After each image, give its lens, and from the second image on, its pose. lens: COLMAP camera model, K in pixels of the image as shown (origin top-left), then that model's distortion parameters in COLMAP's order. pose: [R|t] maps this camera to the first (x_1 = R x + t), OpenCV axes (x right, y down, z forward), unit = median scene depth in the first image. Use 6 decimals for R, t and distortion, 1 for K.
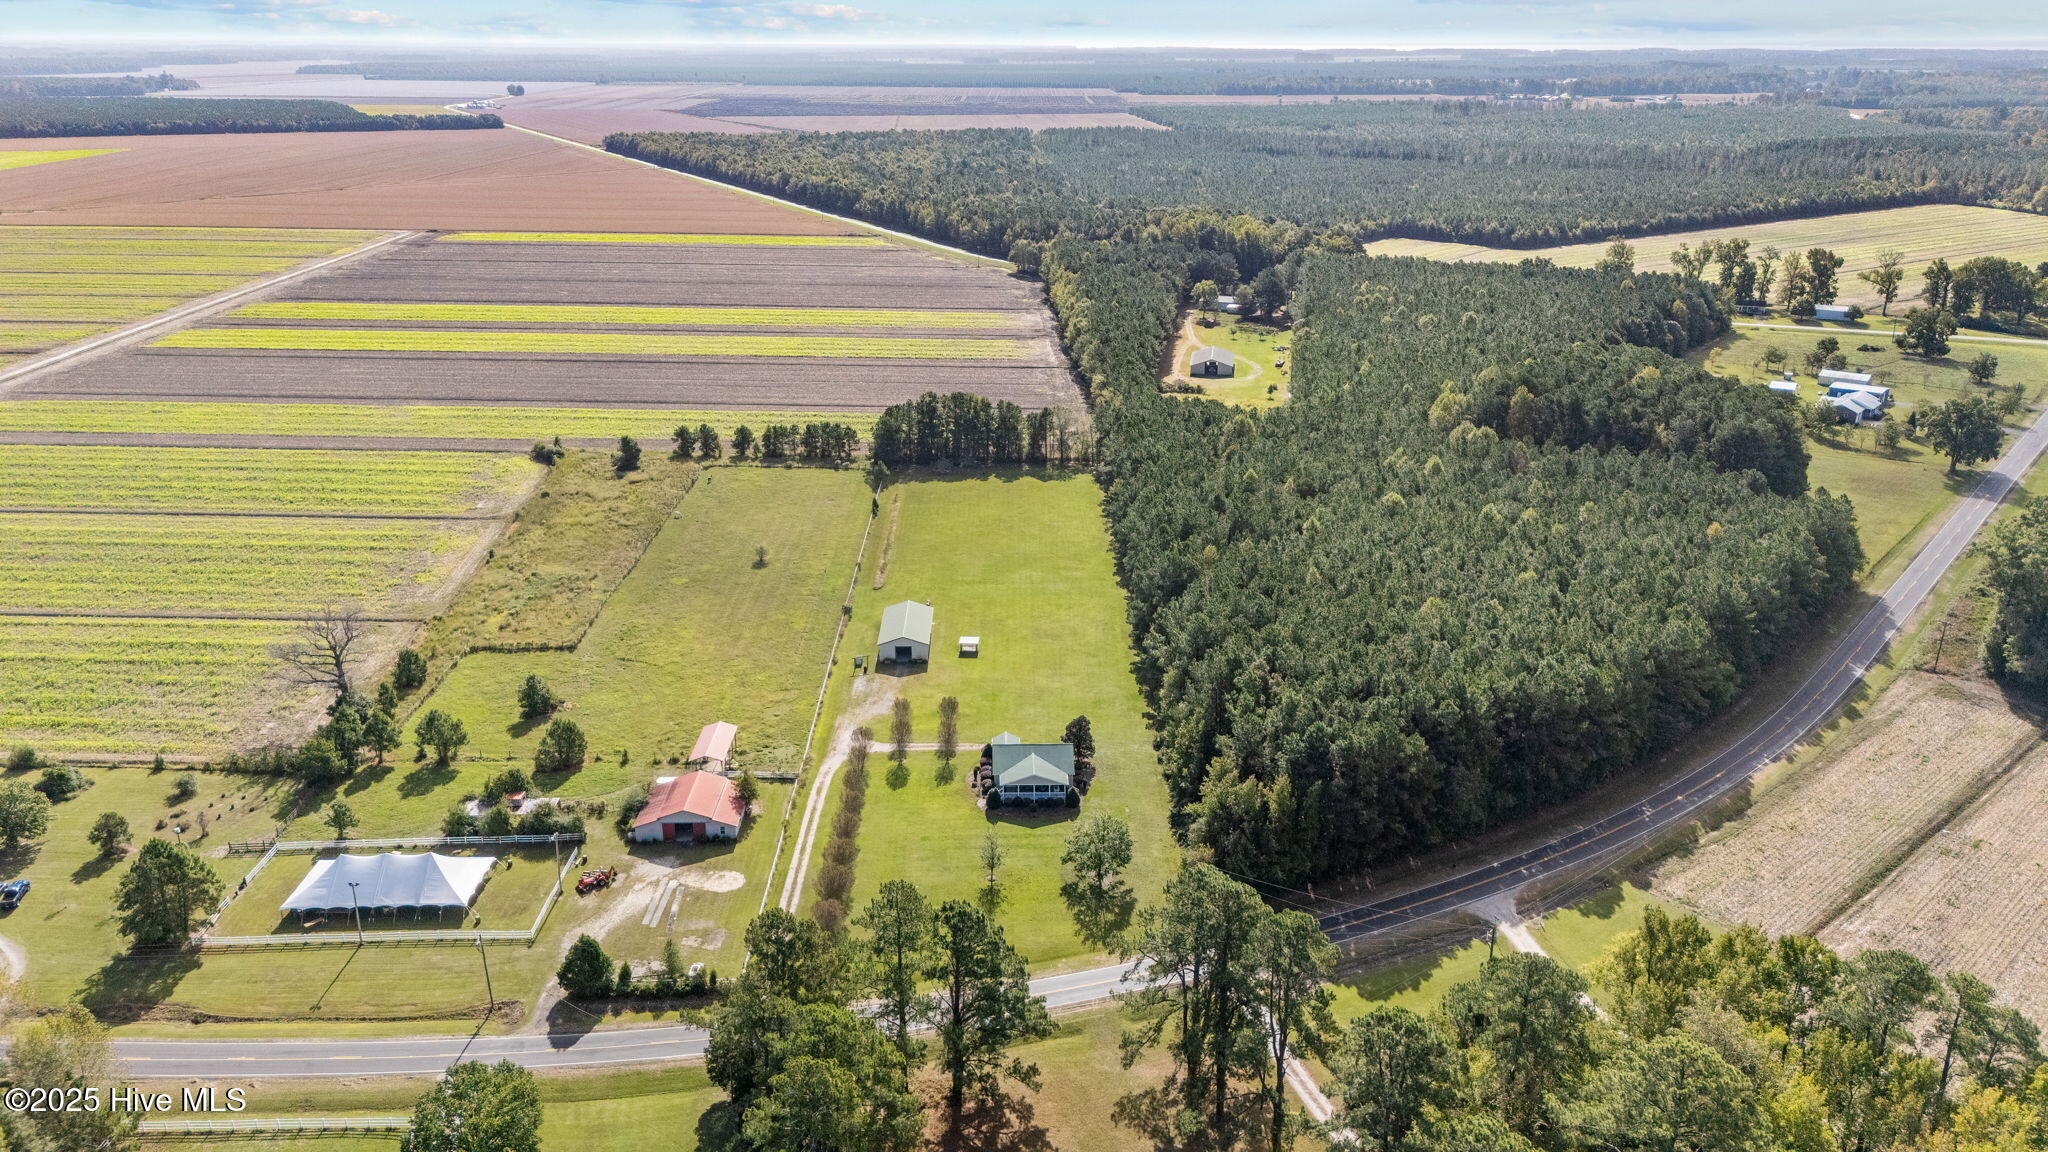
lens RADIAL K [[1487.1, 0, 1032.4], [0, 1487.1, 575.7], [0, 0, 1]] dist [0.070858, -0.069133]
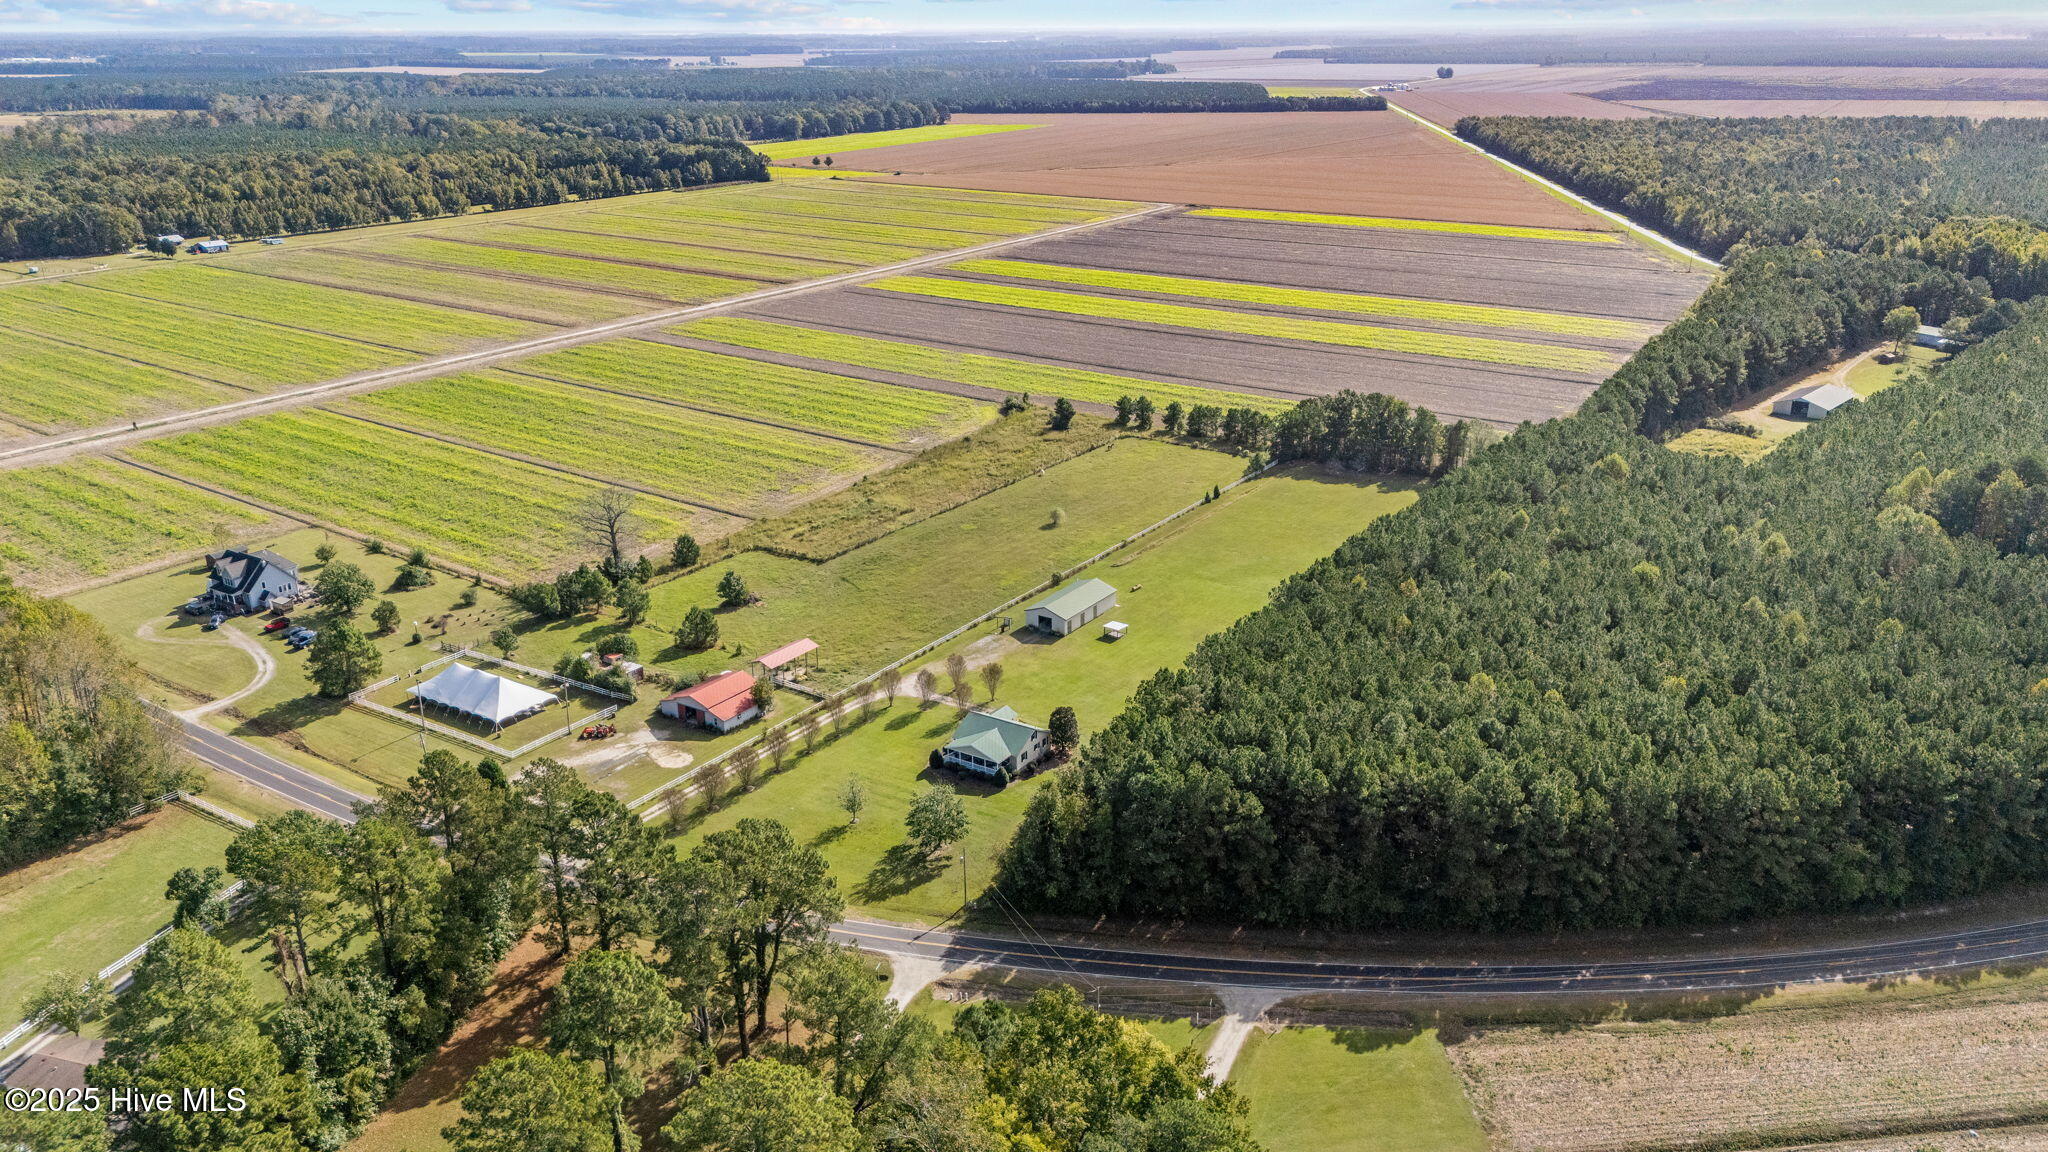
lens RADIAL K [[1488.5, 0, 1030.9], [0, 1488.5, 608.7], [0, 0, 1]] dist [0.098967, -0.101620]
pose [[0.828854, 0.196685, -0.523752, 0.309413], [-0.181737, 0.980052, 0.080434, -0.027172], [0.529124, 0.028517, 0.848065, 0.082437]]
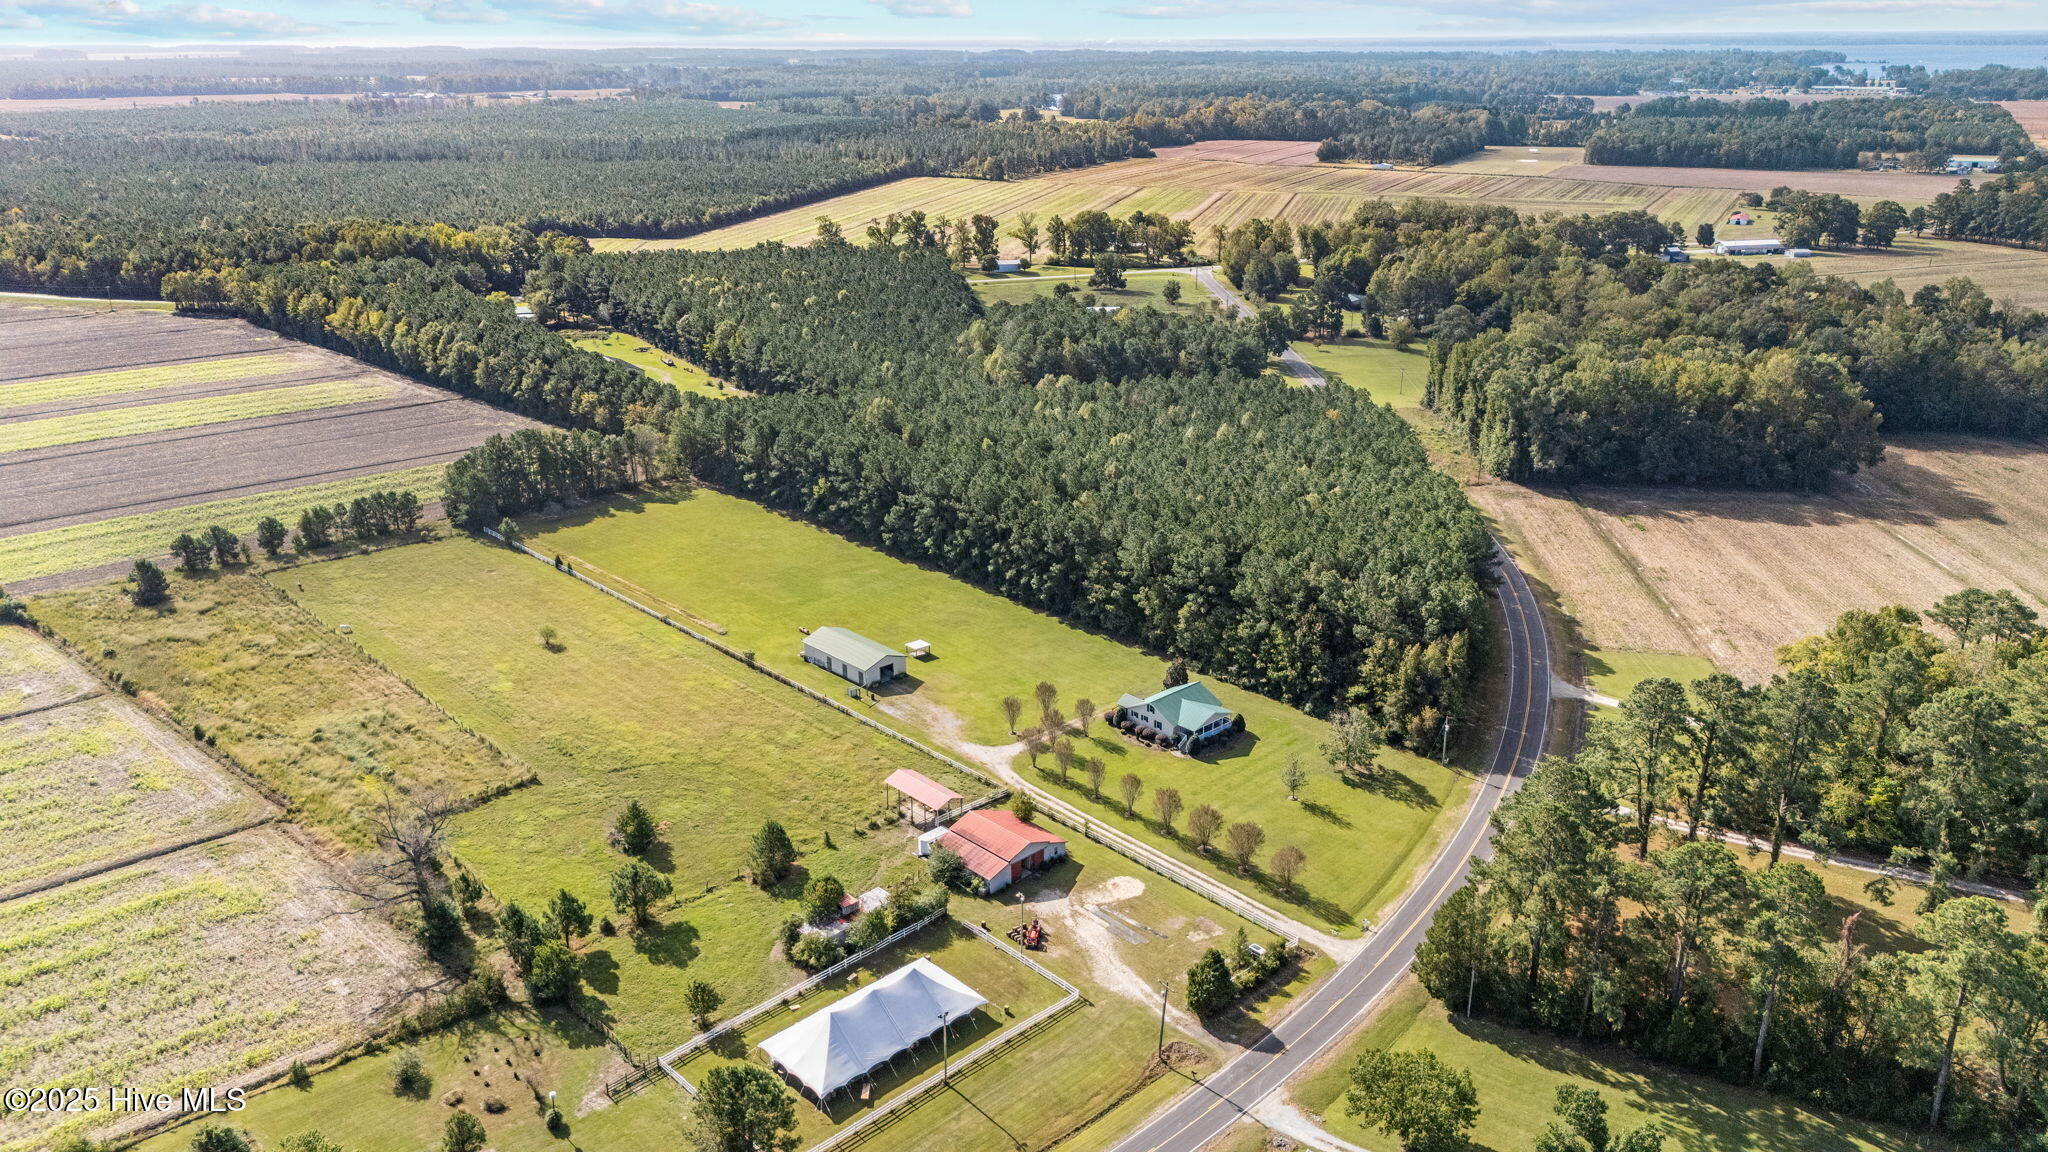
lens RADIAL K [[1458.7, 0, 1024.0], [0, 1458.7, 576.0], [0, 0, 1]] dist [0.071889, -0.066247]
pose [[0.746428, -0.232982, 0.623350, -0.418637], [0.228420, 0.969501, 0.088838, -0.051075], [-0.625036, 0.076075, 0.776880, 0.136925]]
